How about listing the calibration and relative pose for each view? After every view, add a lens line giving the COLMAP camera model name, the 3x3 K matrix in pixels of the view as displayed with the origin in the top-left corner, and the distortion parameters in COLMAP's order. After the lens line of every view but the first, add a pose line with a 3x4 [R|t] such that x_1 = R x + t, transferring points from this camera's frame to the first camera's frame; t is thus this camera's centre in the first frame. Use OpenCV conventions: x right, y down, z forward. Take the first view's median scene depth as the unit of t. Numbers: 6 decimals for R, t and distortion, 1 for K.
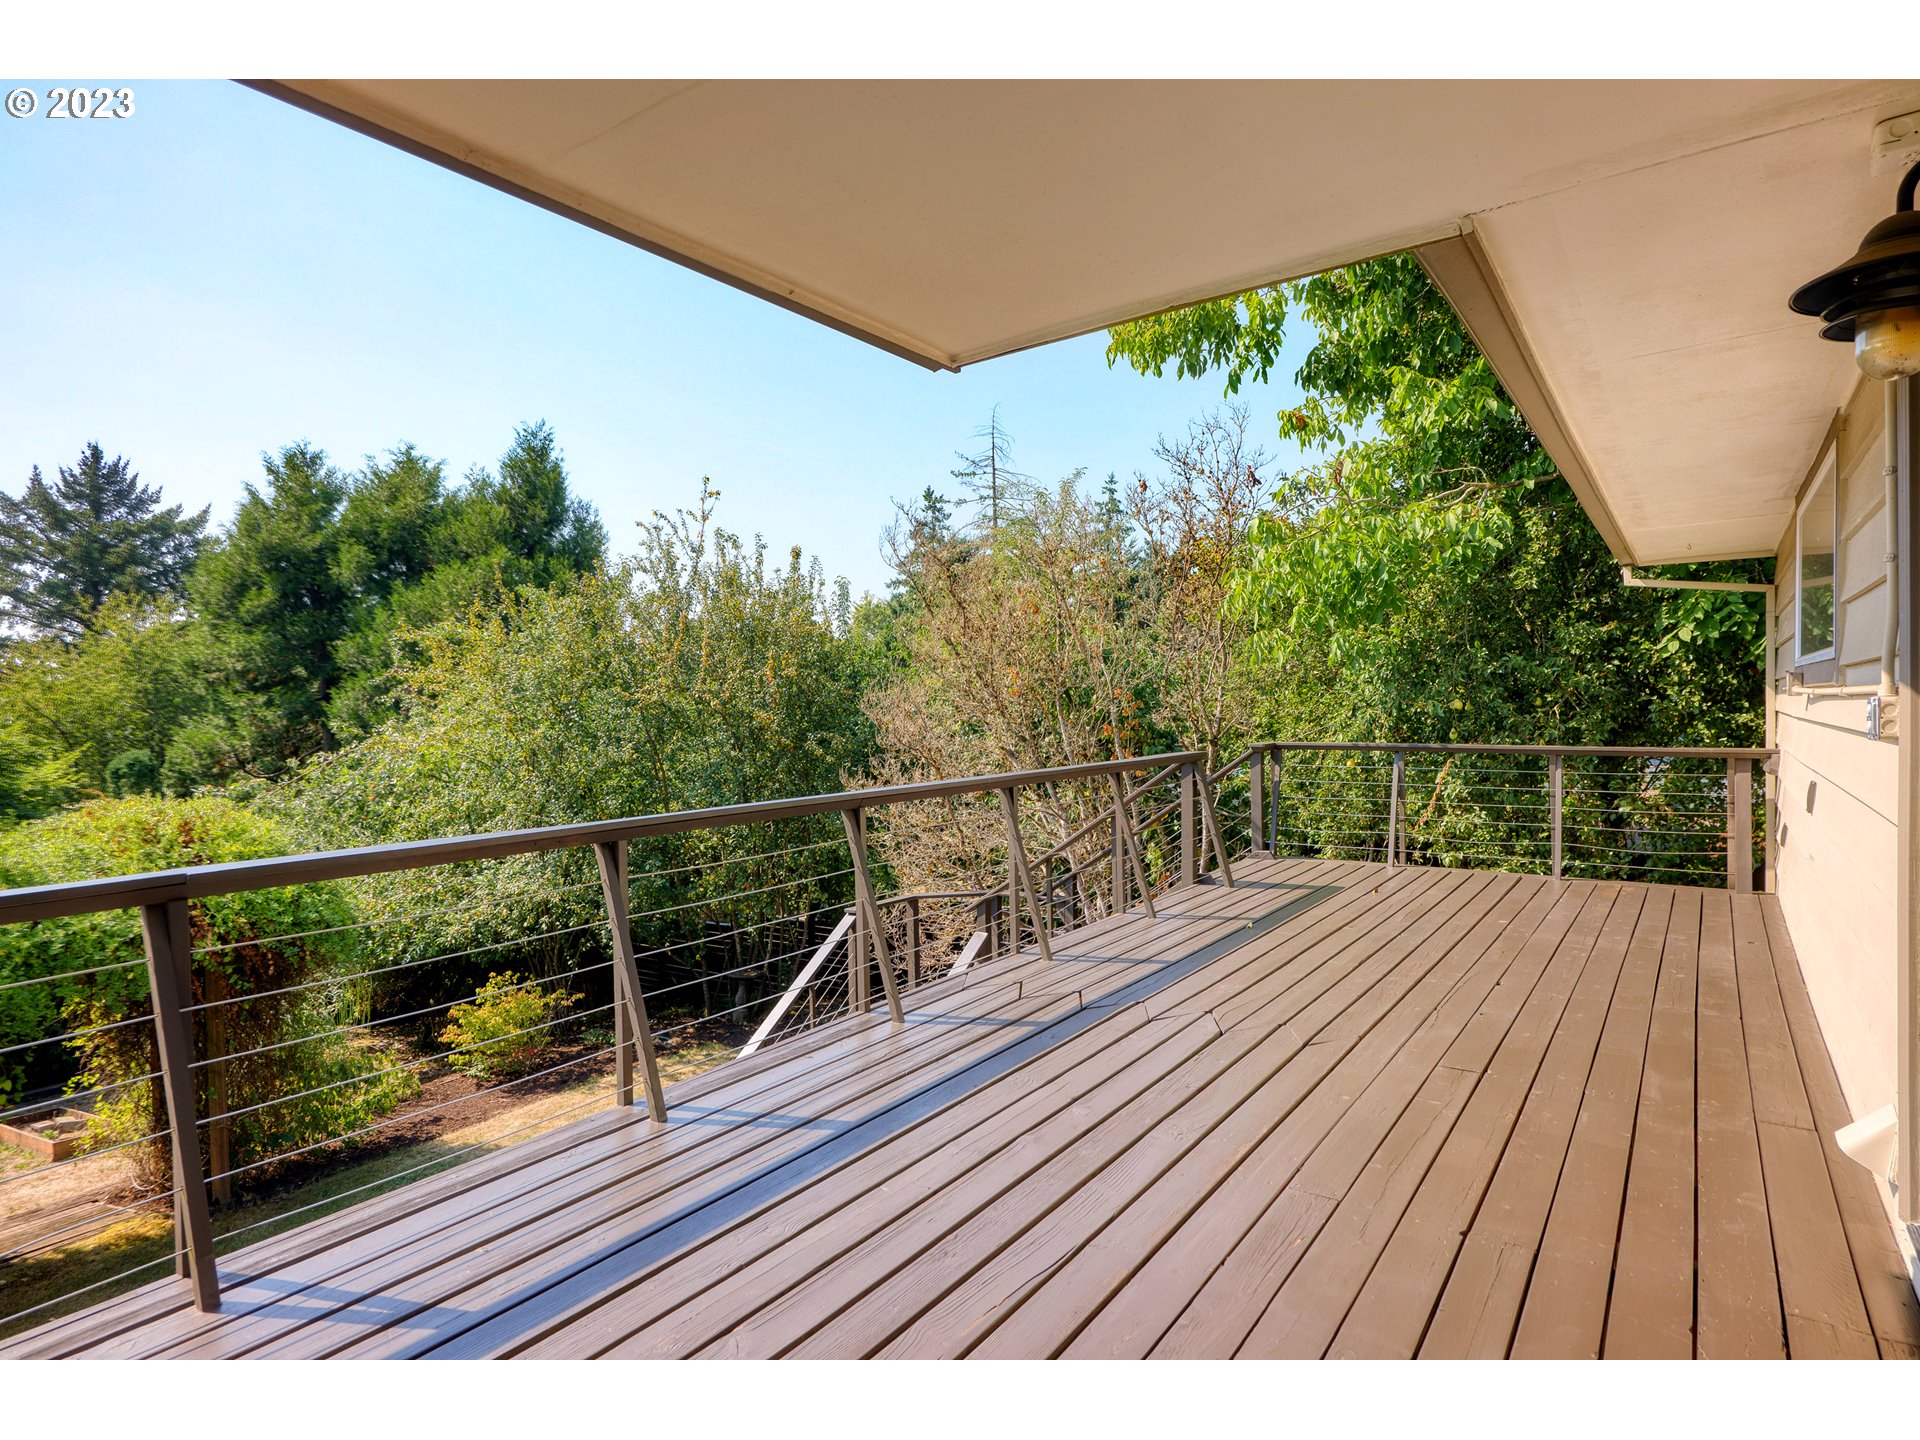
lens RADIAL K [[1065.4, 0, 962.7], [0, 1065.4, 729.8], [0, 0, 1]] dist [-0.002695, -0.000142]
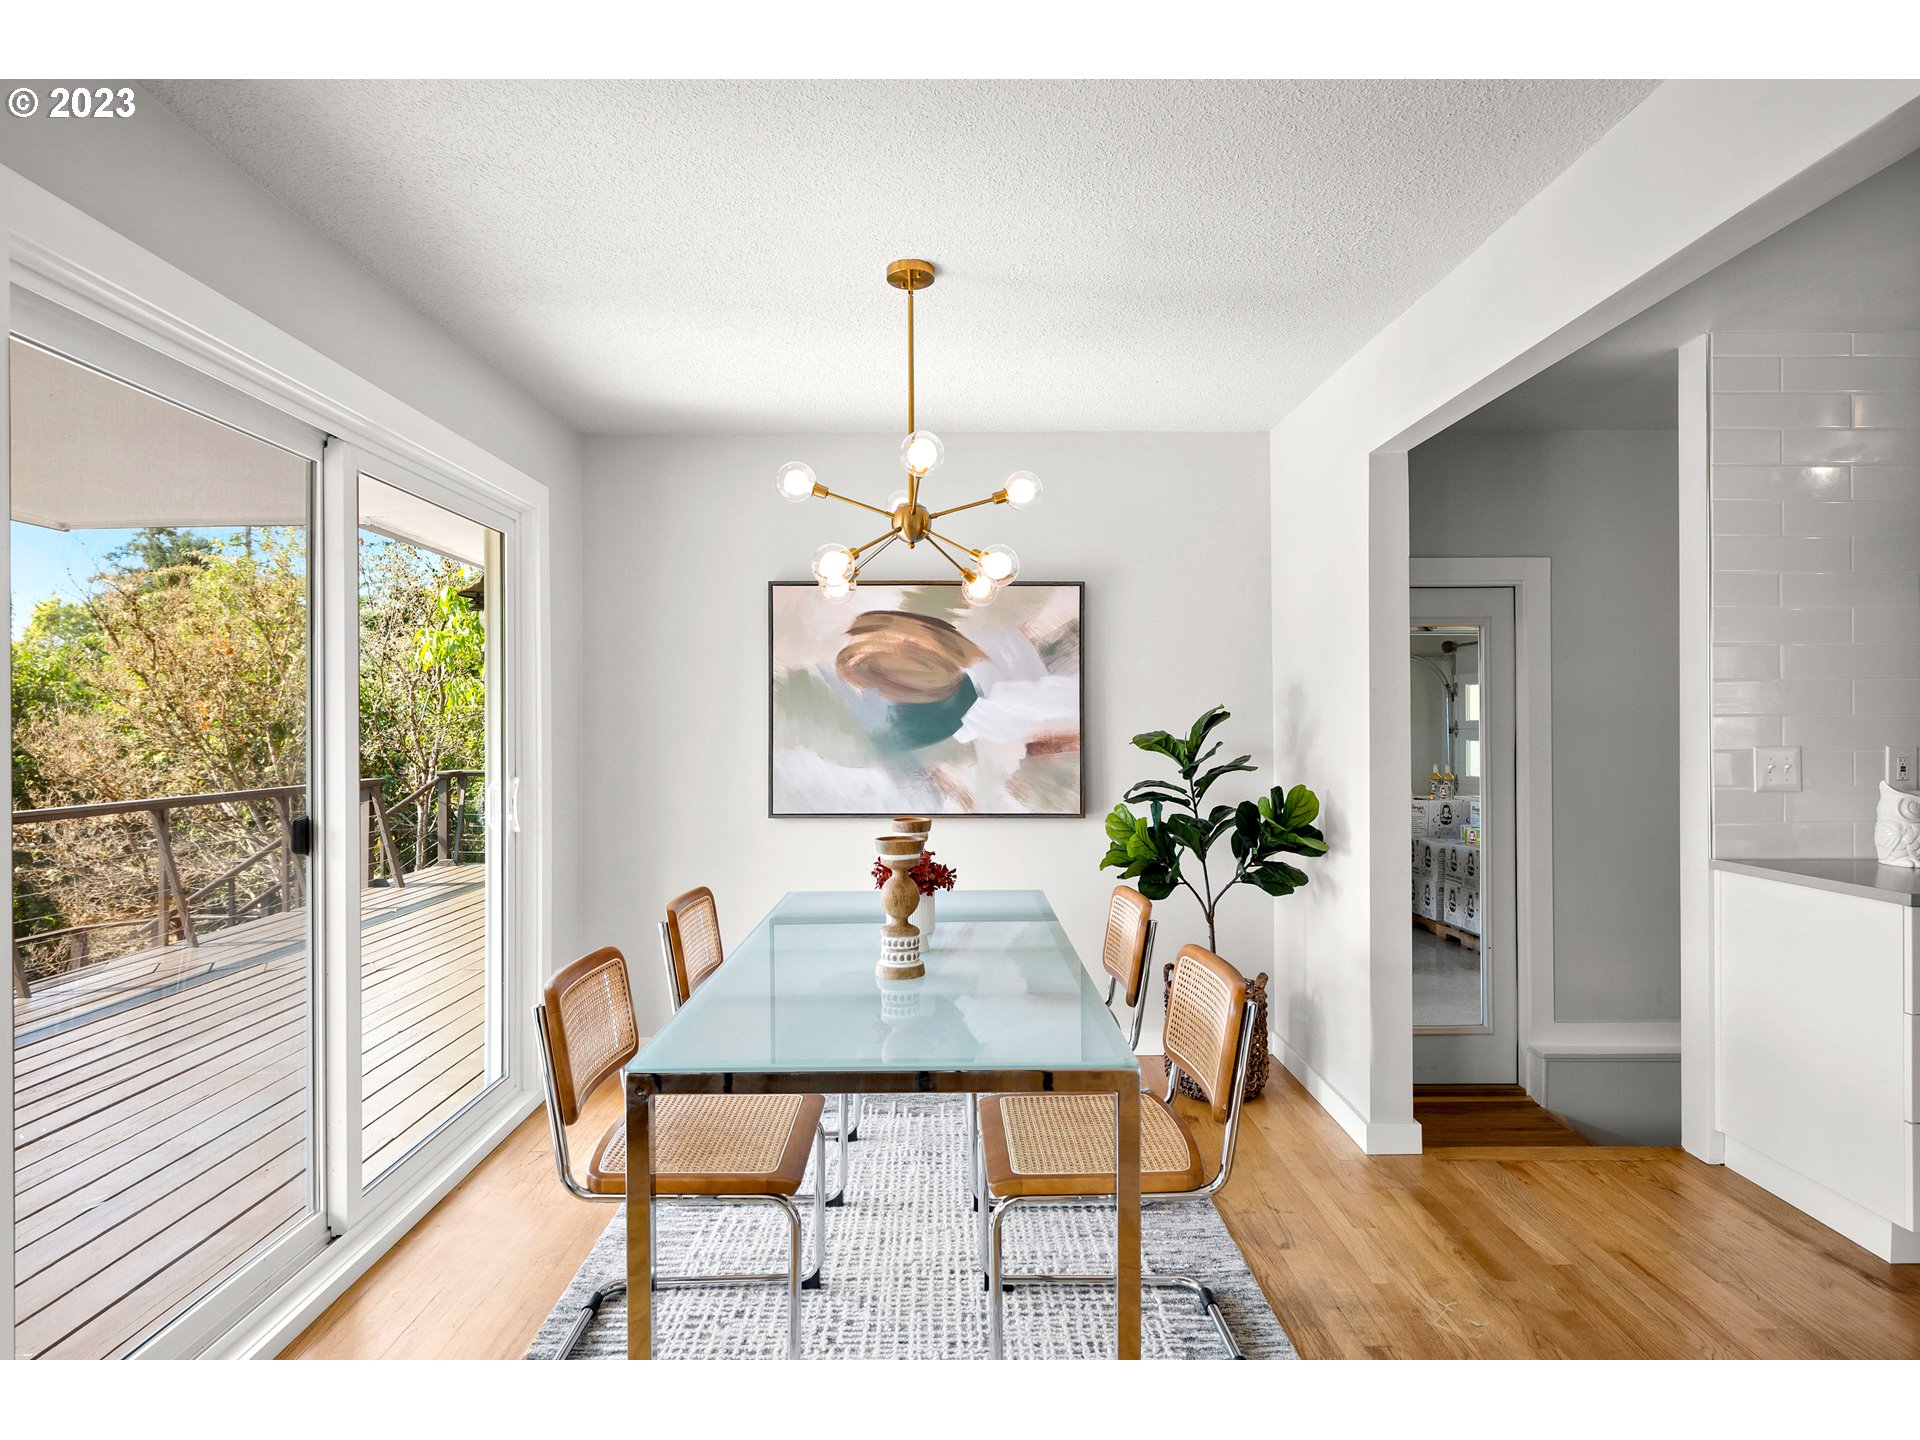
lens RADIAL K [[1065.4, 0, 962.7], [0, 1065.4, 729.8], [0, 0, 1]] dist [-0.002695, -0.000142]
pose [[0.816629, 0.012176, 0.577035, 0.019155], [0.001747, 0.999721, -0.023568, -0.001707], [-0.577161, 0.020254, 0.816379, -0.109622]]
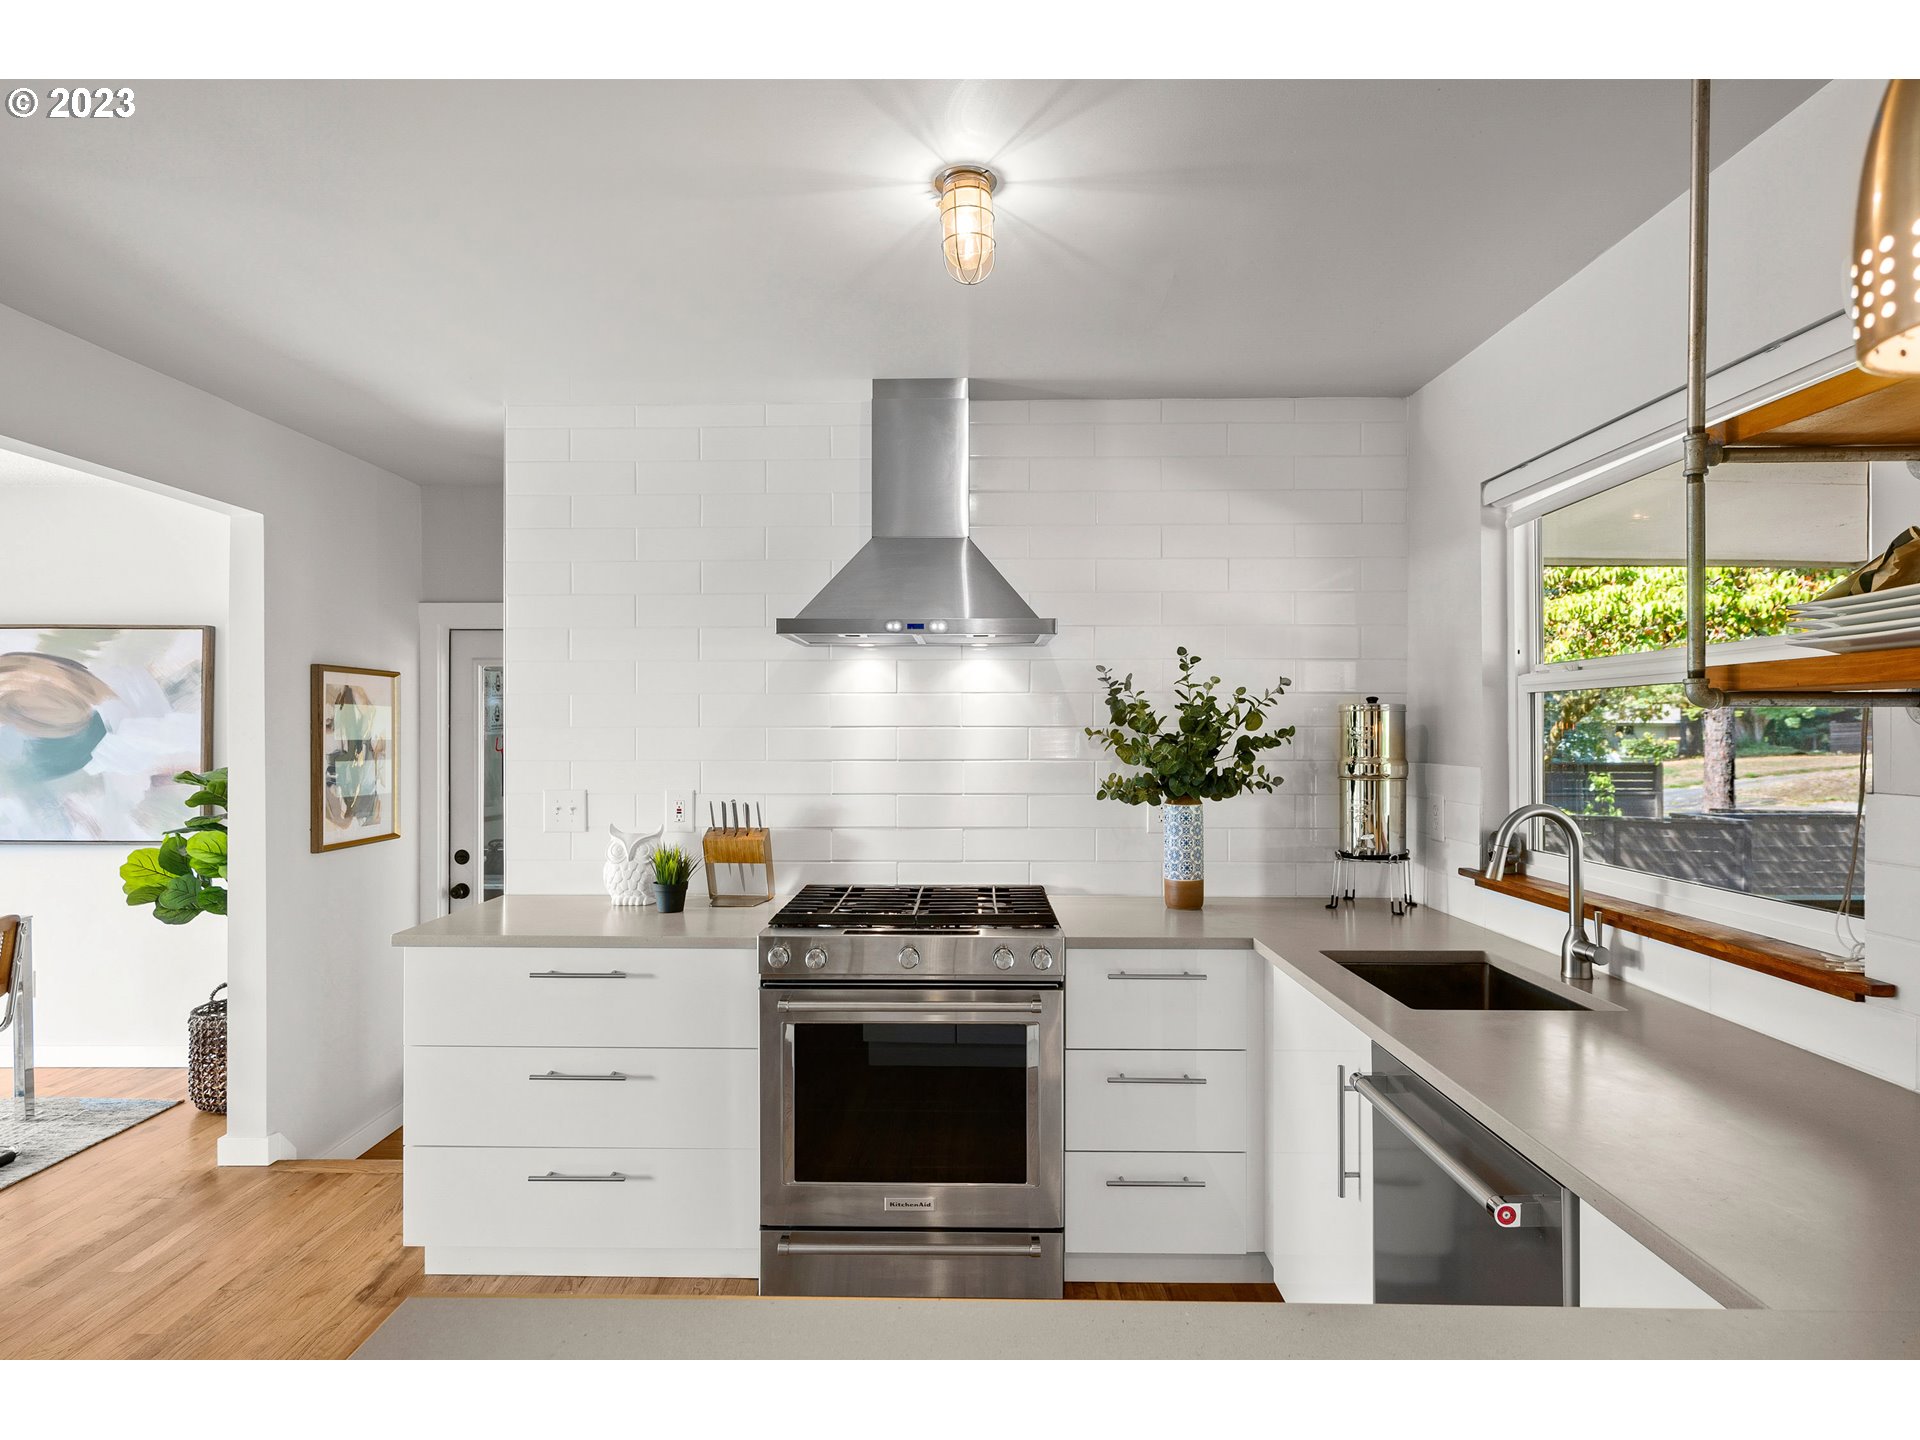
lens RADIAL K [[1065.4, 0, 962.7], [0, 1065.4, 729.8], [0, 0, 1]] dist [-0.002695, -0.000142]
pose [[0.833883, 0.019684, 0.551590, 0.134807], [-0.002794, 0.999502, -0.031445, -0.005832], [-0.551934, 0.024680, 0.833522, -0.200811]]
